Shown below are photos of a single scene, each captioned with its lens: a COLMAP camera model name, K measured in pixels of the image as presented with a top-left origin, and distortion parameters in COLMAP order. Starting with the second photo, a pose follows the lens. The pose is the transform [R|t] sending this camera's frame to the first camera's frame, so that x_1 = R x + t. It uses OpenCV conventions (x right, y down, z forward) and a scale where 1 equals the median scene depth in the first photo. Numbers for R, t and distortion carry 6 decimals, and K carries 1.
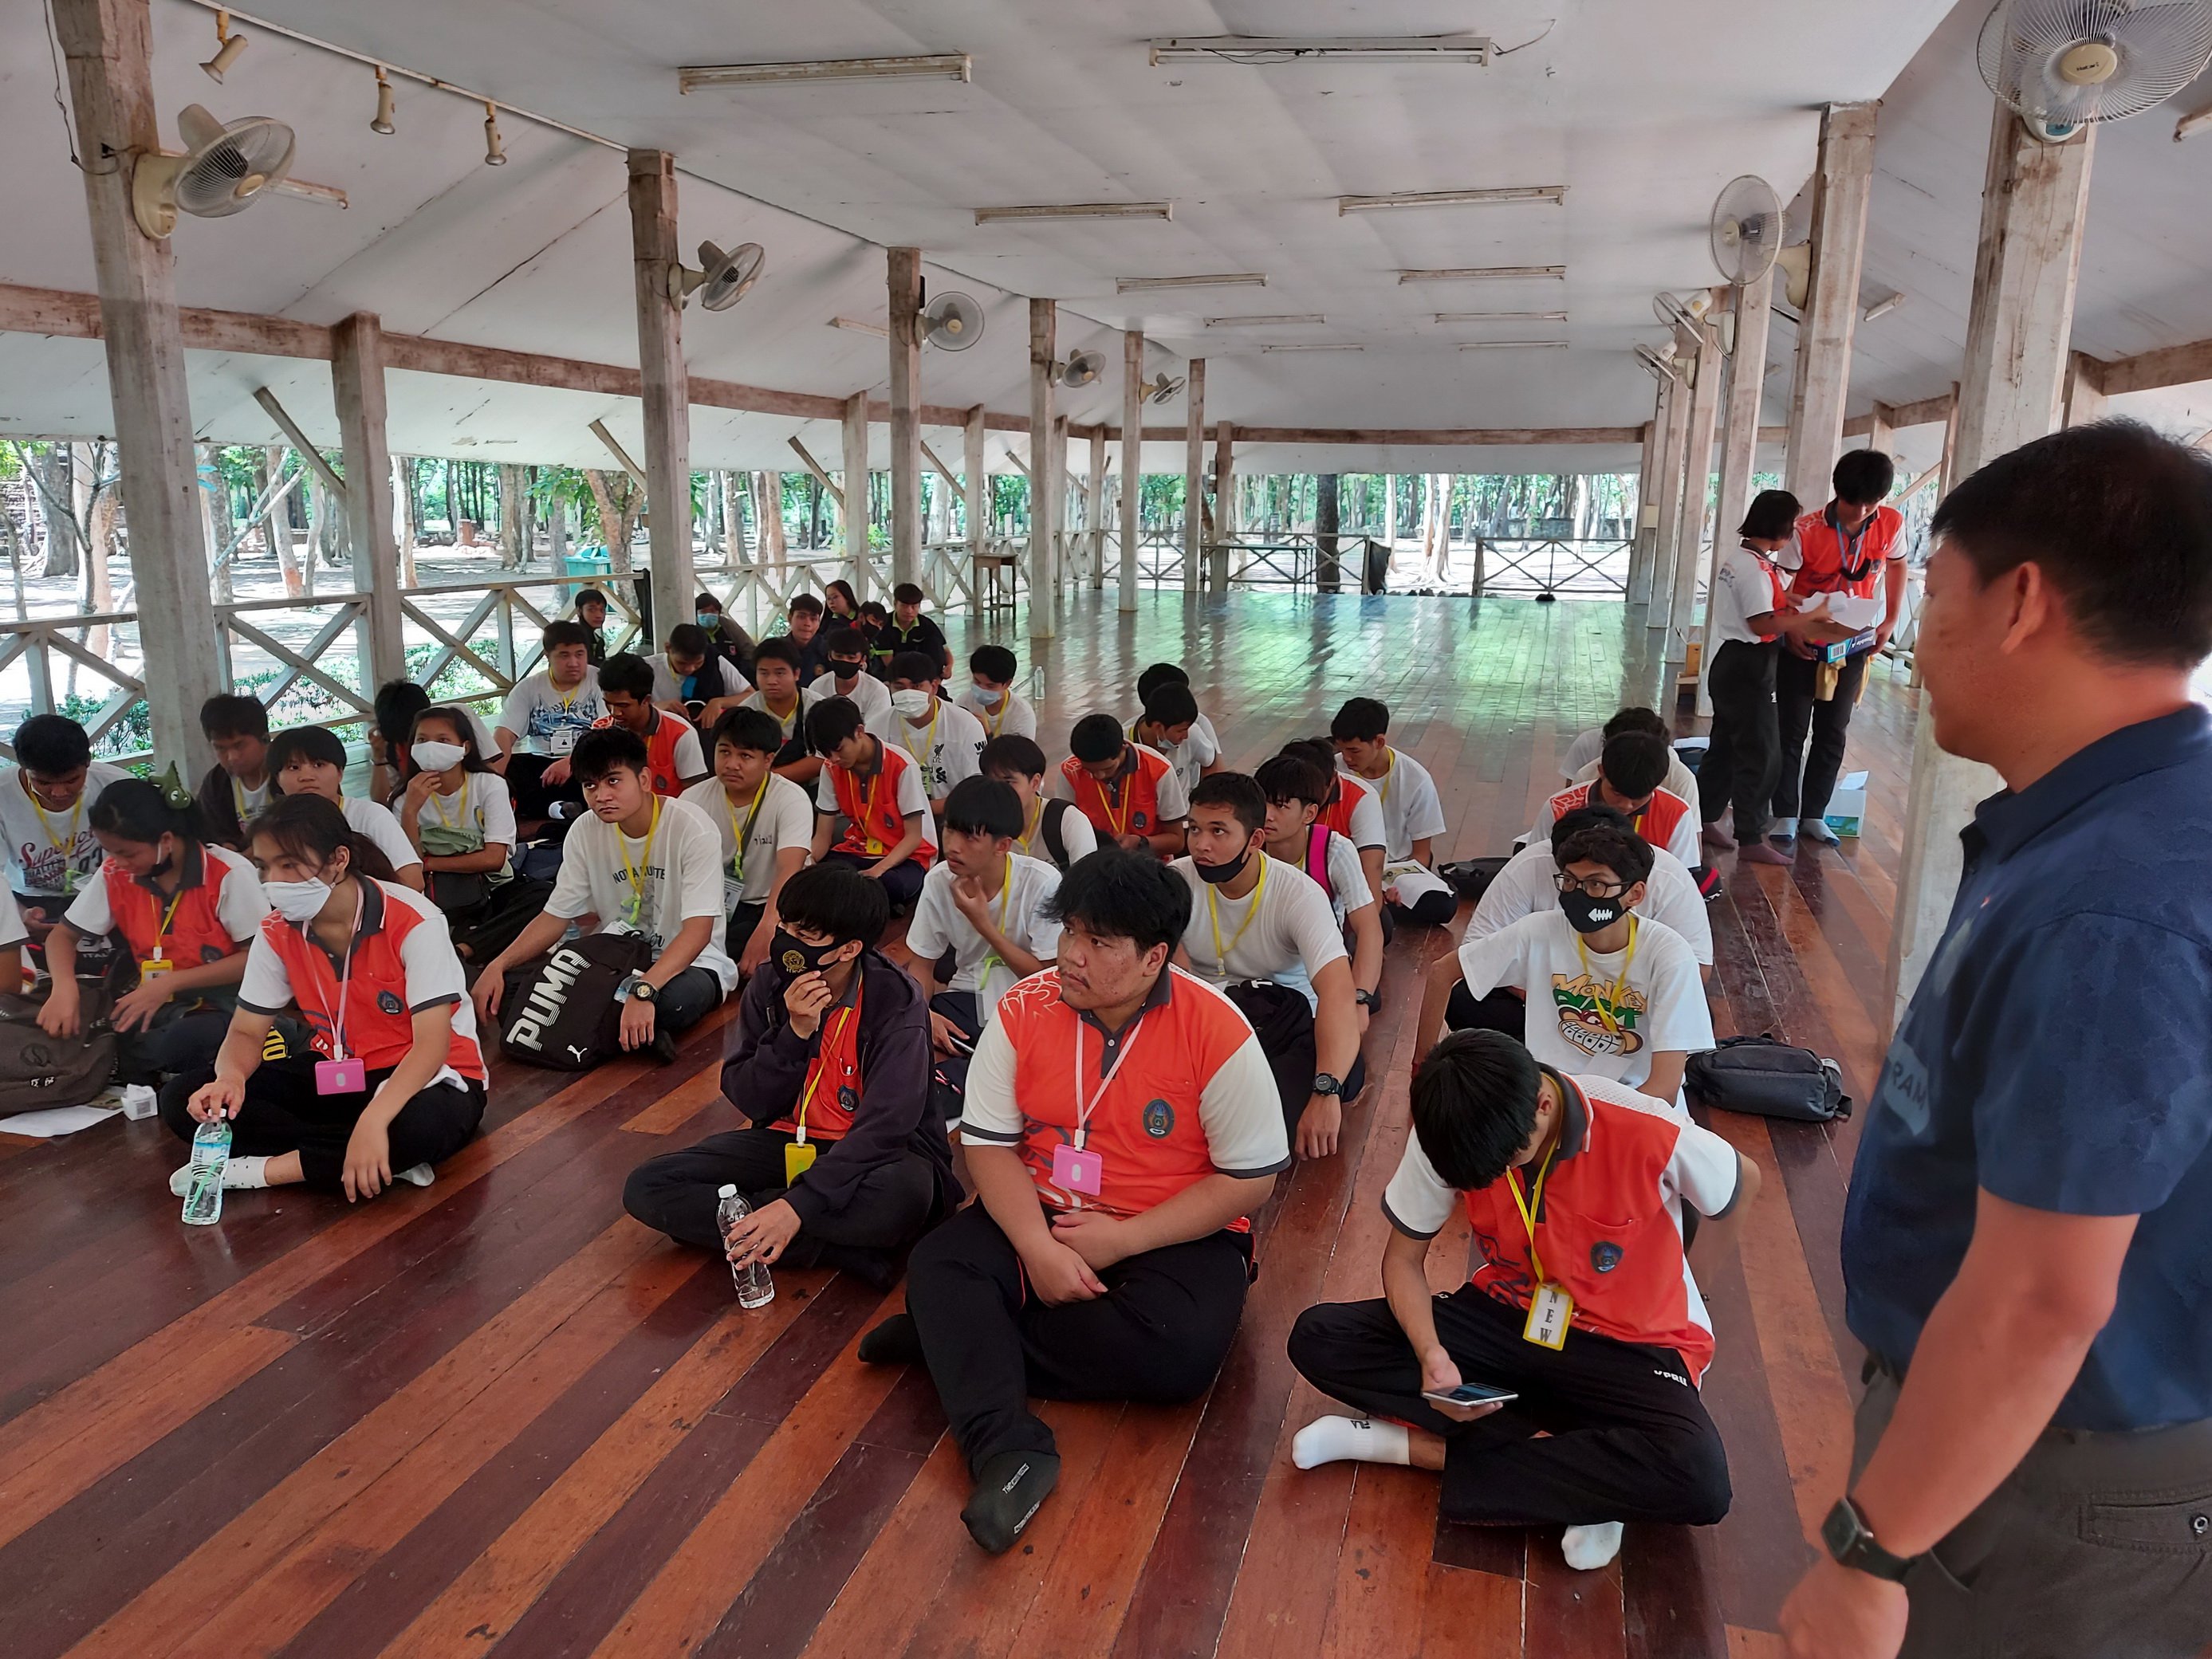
lens RADIAL K [[1534.5, 0, 1106.0], [0, 1534.5, 829.5], [0, 0, 1]] dist [0.010278, -0.048181]
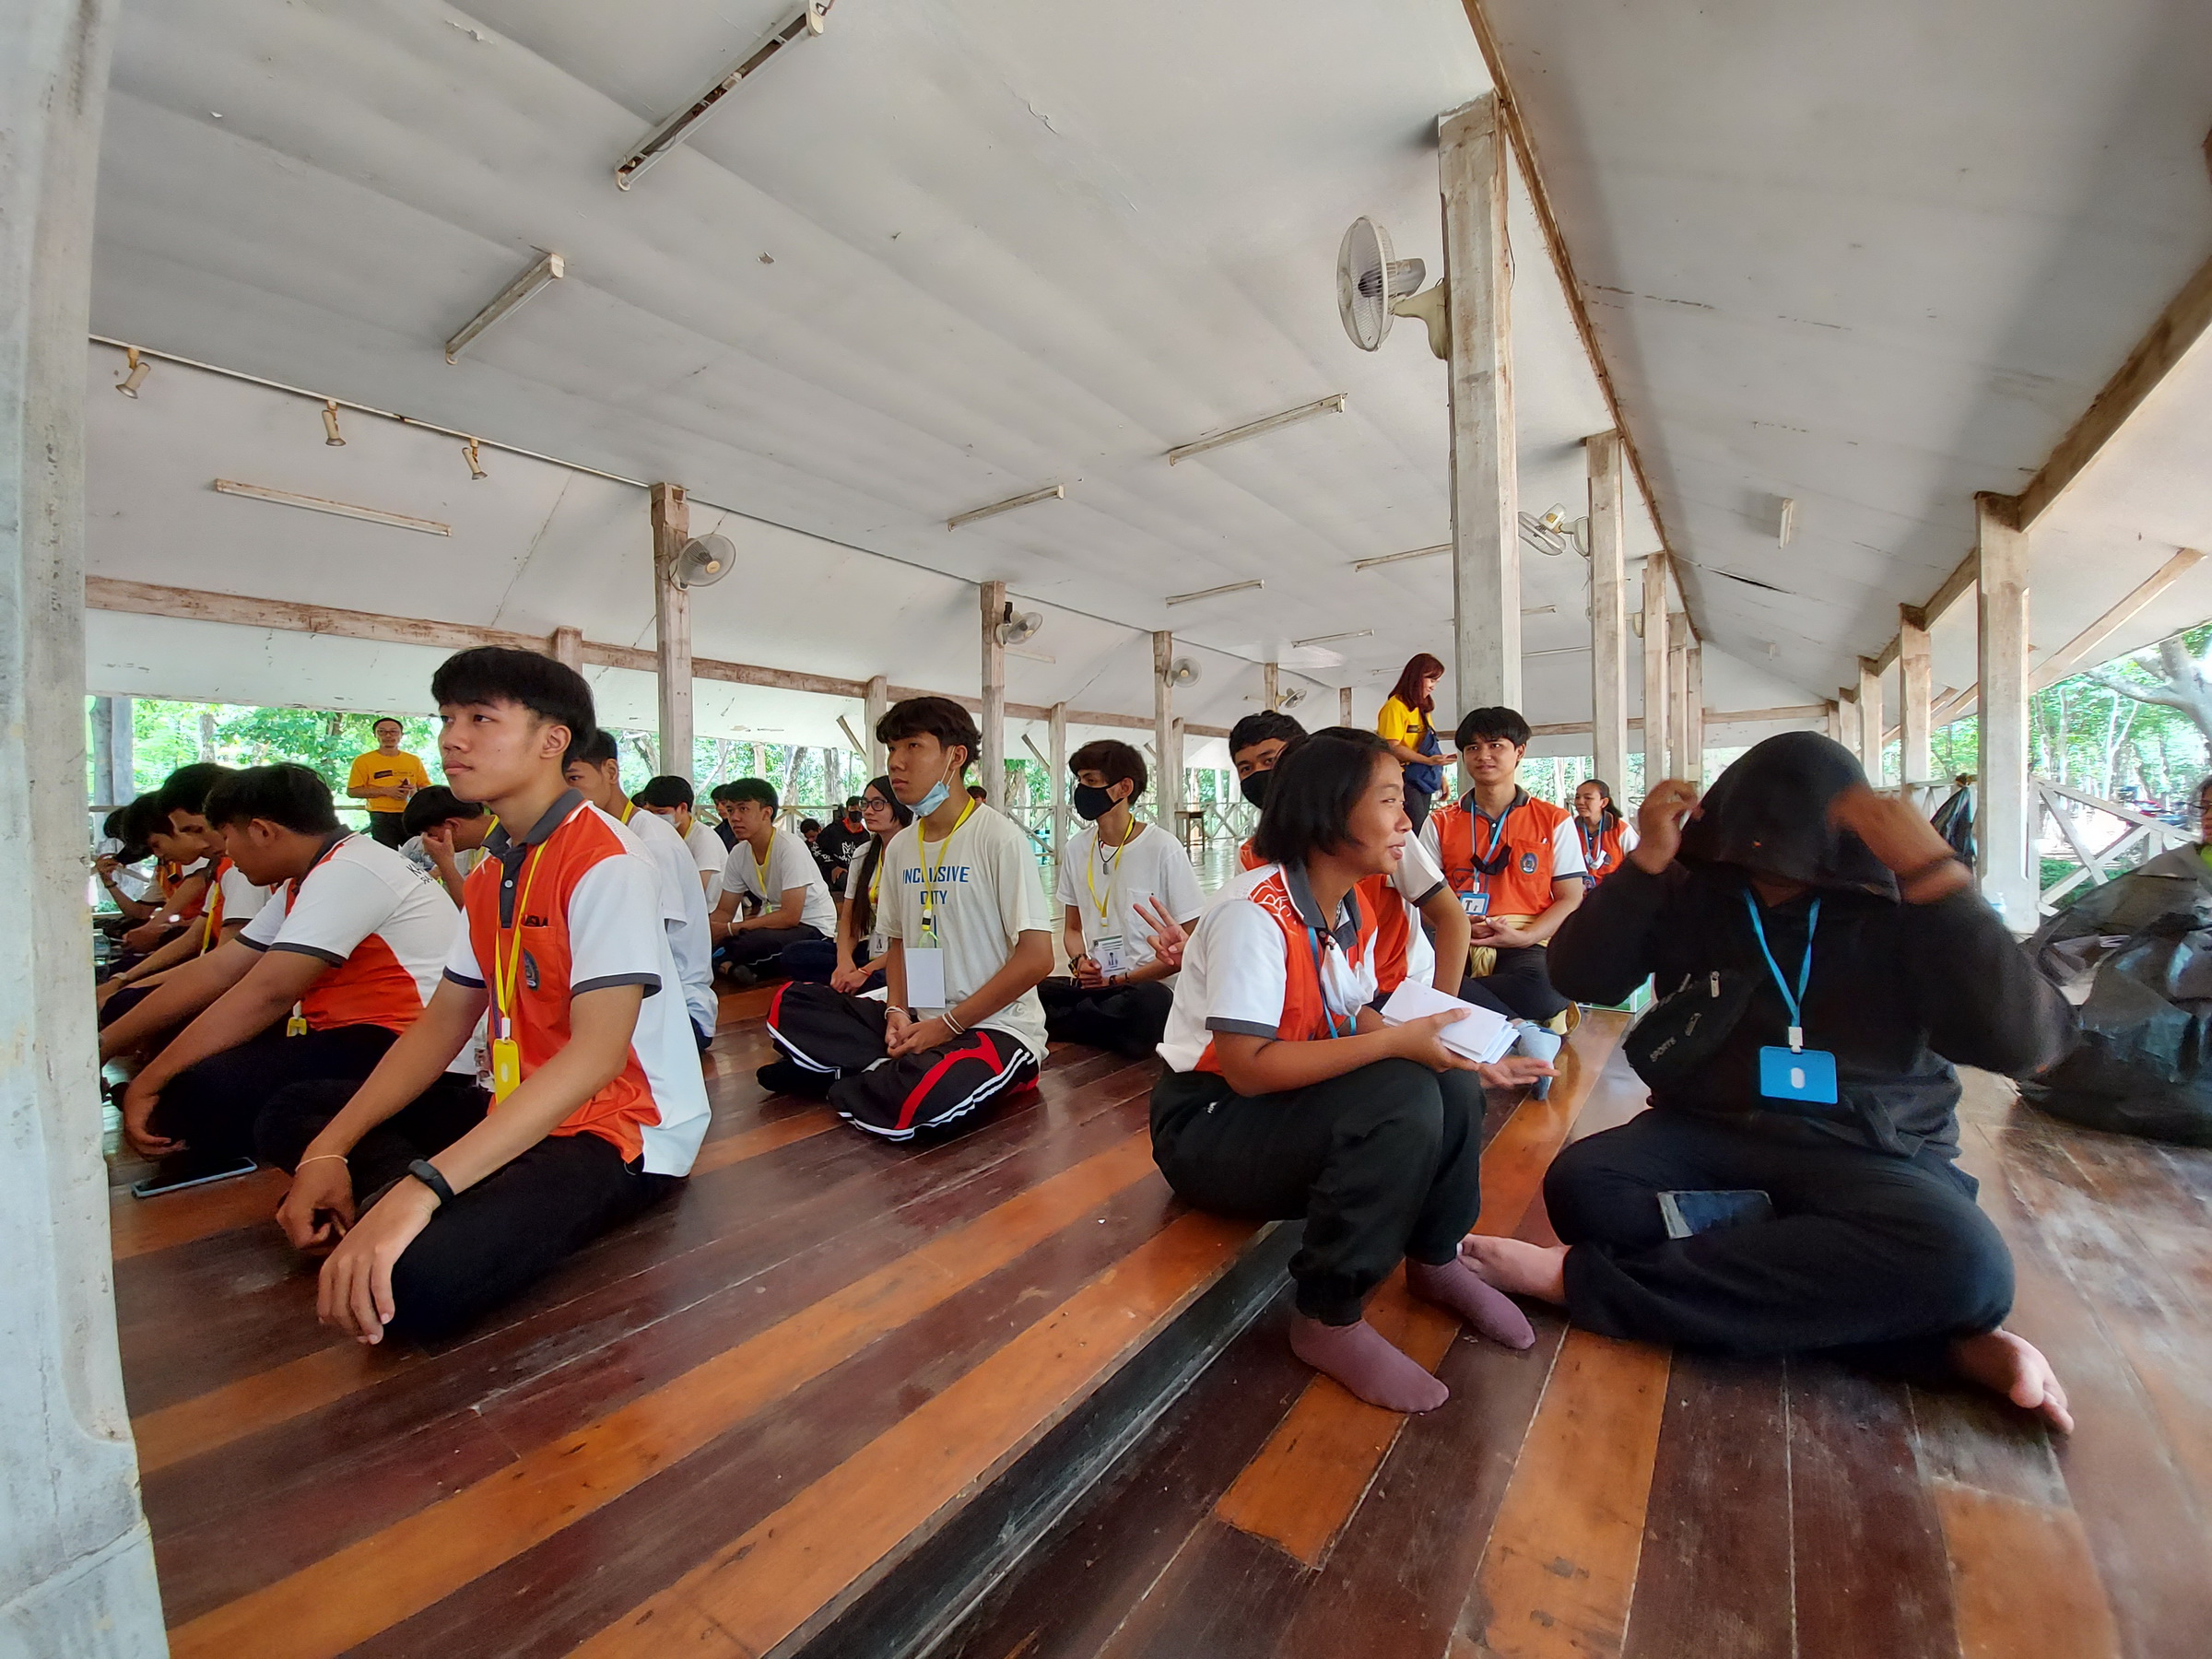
lens RADIAL K [[883.3, 0, 1109.7], [0, 883.3, 798.8], [0, 0, 1]] dist [-0.032775, 0.000067]
pose [[0.945717, -0.033701, -0.323240, 0.270001], [-0.039957, 0.975006, -0.218558, -0.000533], [0.322526, 0.219610, 0.920733, 0.358160]]
